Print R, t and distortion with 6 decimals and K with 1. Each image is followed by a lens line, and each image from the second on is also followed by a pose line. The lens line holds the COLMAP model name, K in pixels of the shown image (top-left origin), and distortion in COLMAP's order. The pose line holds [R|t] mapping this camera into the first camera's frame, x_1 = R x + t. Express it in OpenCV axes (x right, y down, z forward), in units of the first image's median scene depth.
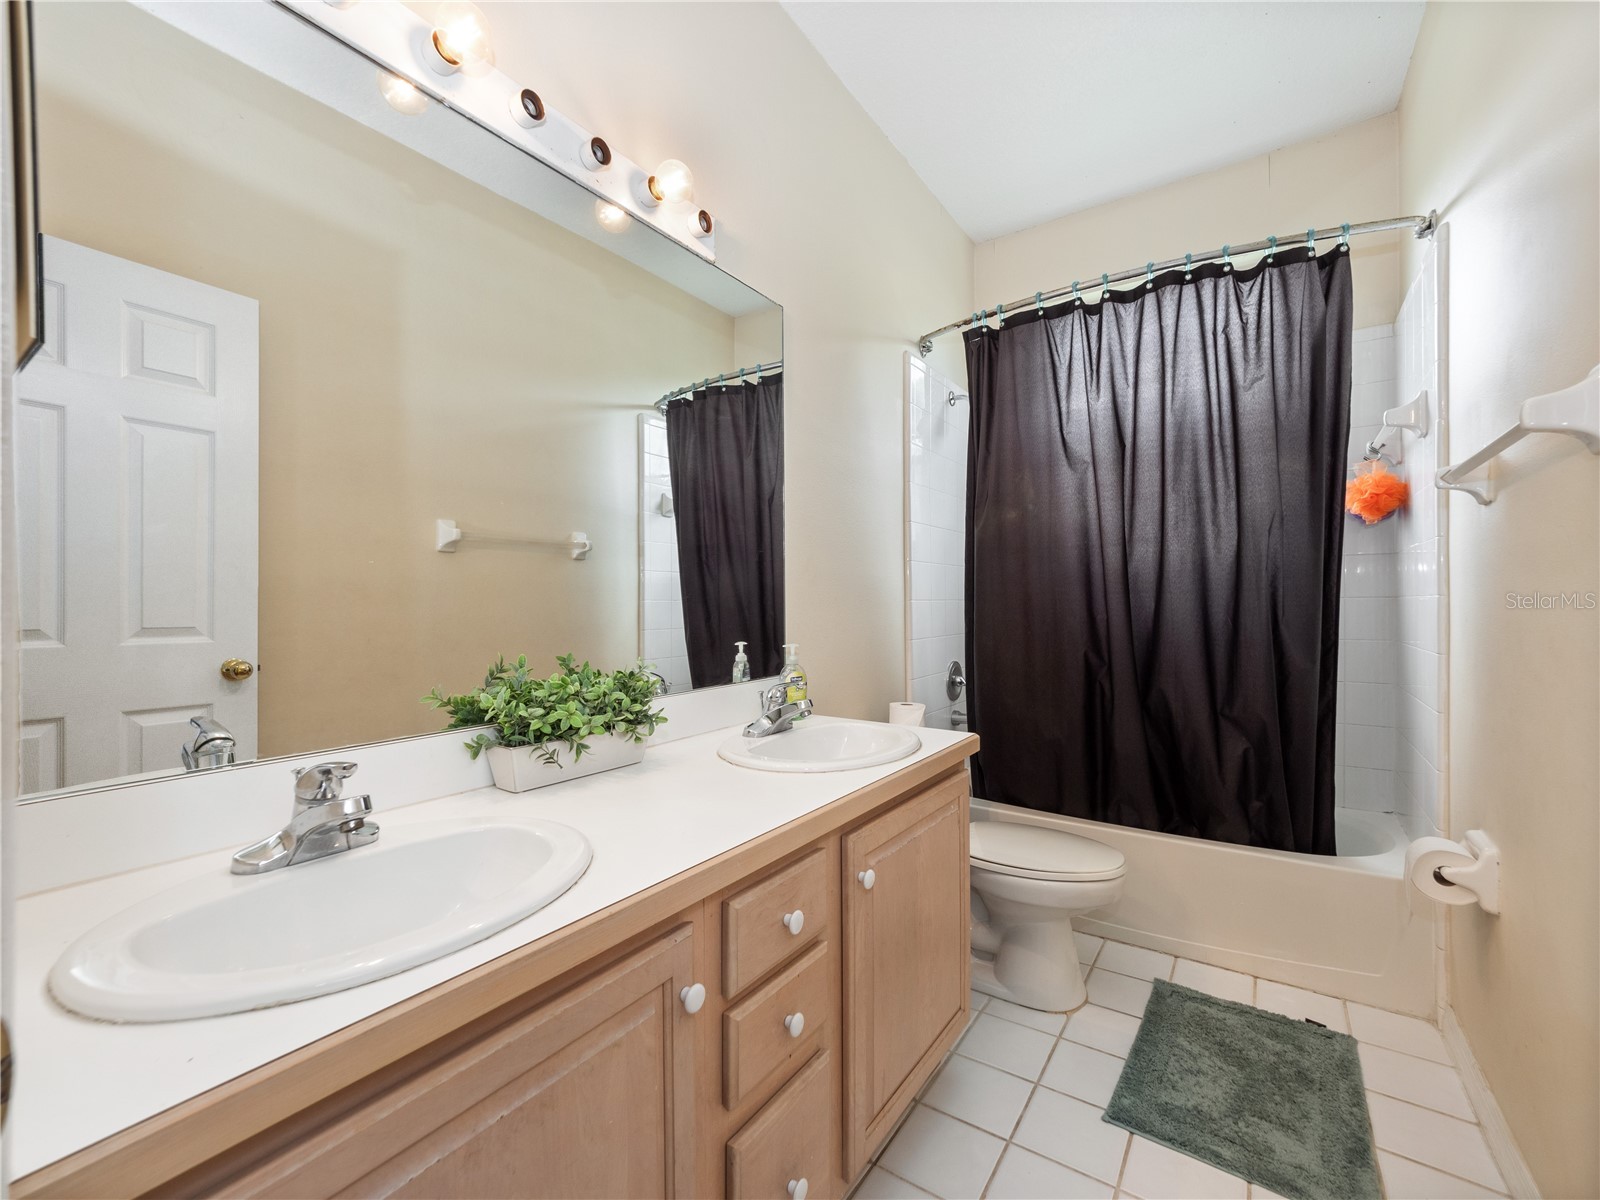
lens RADIAL K [[673.0, 0, 801.2], [0, 673.0, 602.8], [0, 0, 1]] dist [-0.003554, 0.001239]
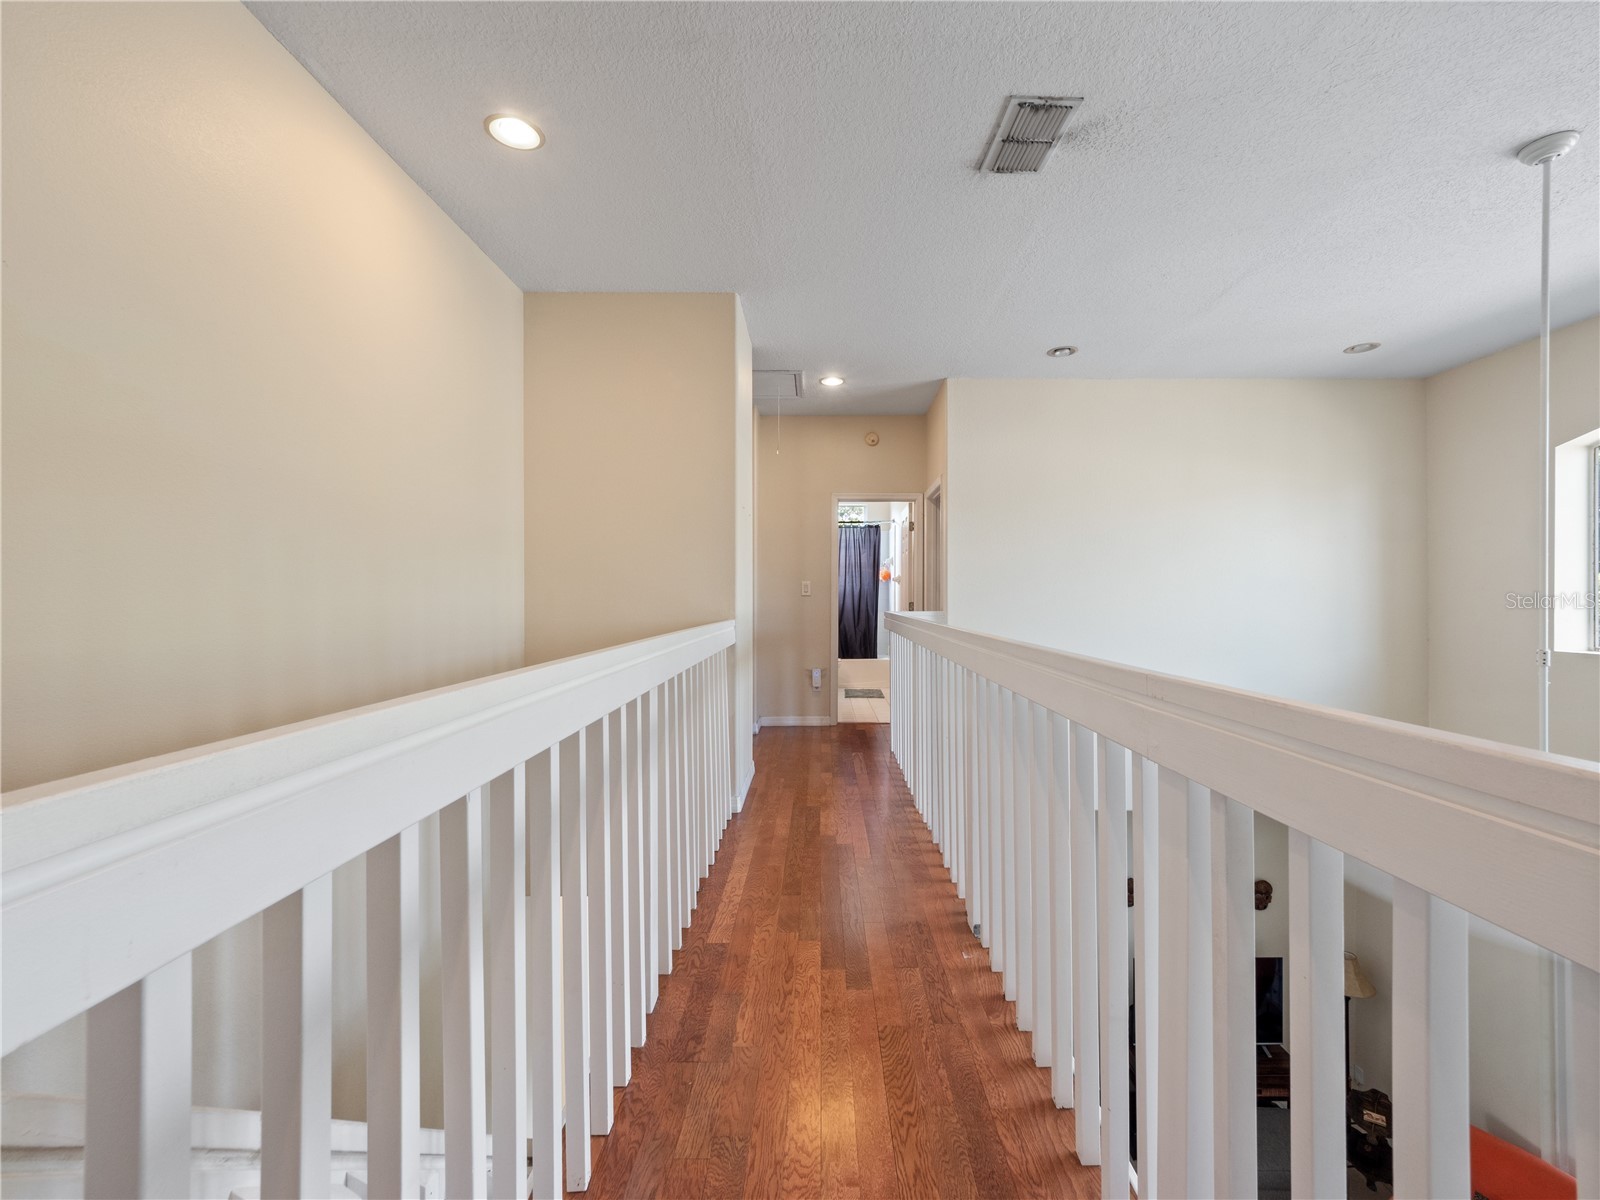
lens RADIAL K [[673.0, 0, 811.5], [0, 673.0, 602.8], [0, 0, 1]] dist [-0.003554, 0.001239]
pose [[0.826618, -0.001352, 0.562762, -2.046026], [-0.001461, 0.999989, 0.004547, -0.007157], [-0.562762, -0.004581, 0.826606, -2.403965]]
